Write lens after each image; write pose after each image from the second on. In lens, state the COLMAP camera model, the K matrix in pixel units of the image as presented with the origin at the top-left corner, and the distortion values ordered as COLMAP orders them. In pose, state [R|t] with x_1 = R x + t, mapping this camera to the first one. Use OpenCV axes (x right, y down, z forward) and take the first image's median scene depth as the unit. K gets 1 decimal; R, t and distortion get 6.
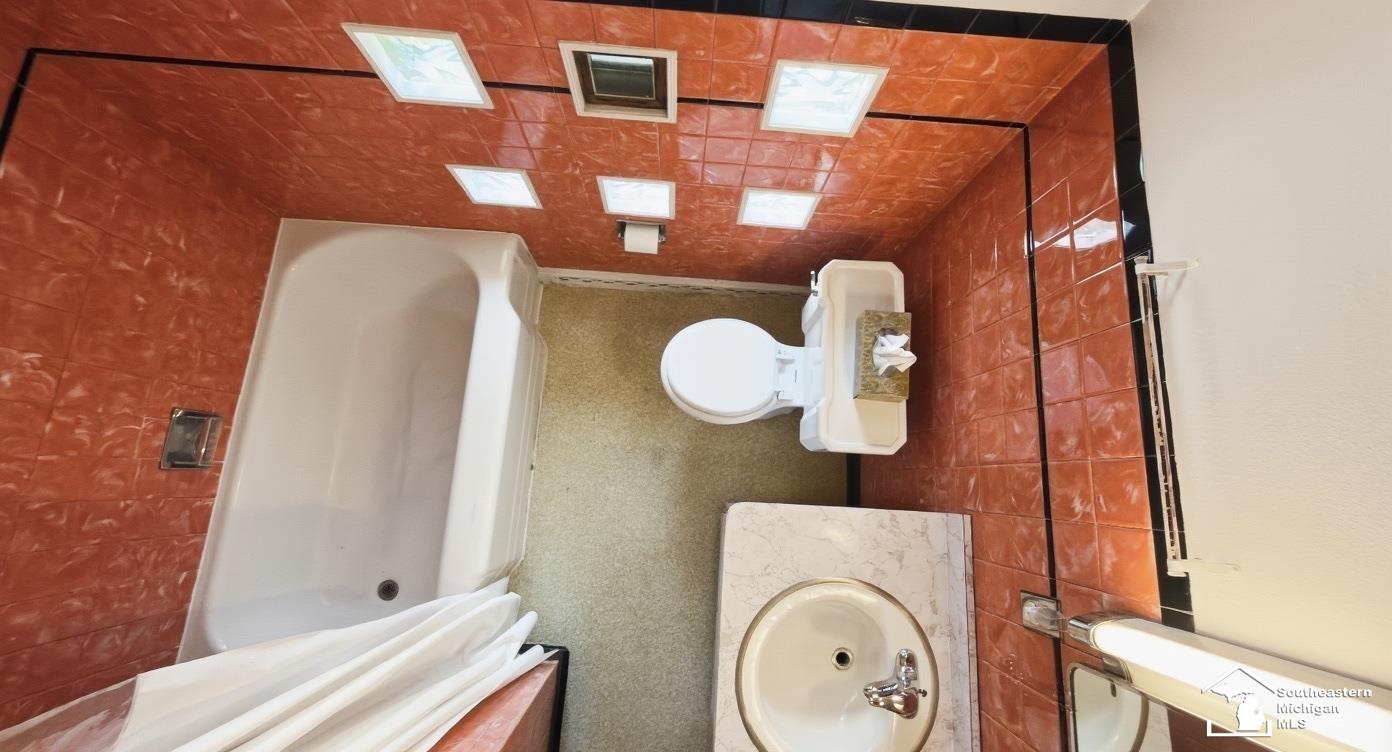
lens RADIAL K [[555.7, 0, 694.7], [0, 555.7, 382.1], [0, 0, 1]] dist [-0.000587, 0.000123]
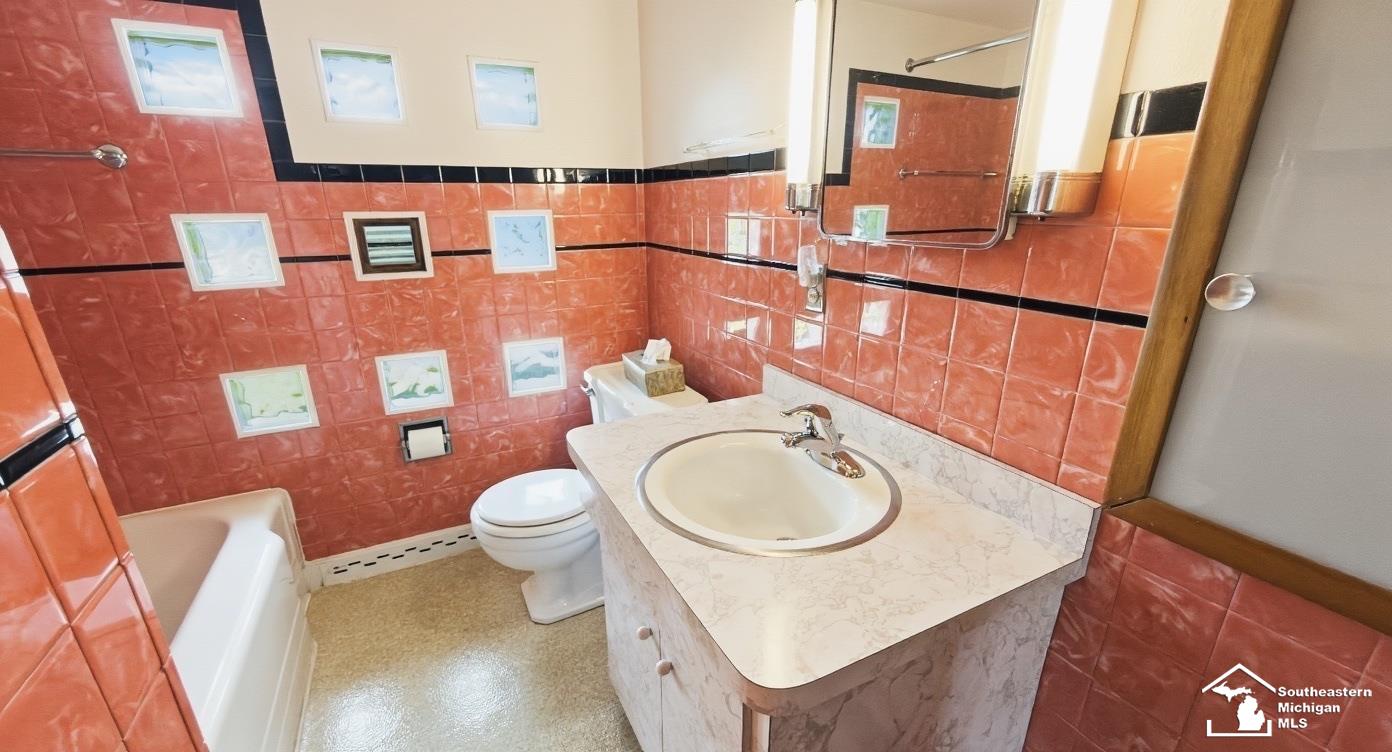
lens RADIAL K [[555.7, 0, 694.7], [0, 555.7, 382.1], [0, 0, 1]] dist [-0.000587, 0.000123]
pose [[0.856698, -0.202882, 0.474243, -0.197878], [0.514218, 0.408278, -0.754247, 1.111077], [-0.040600, 0.890027, 0.454097, 0.560636]]
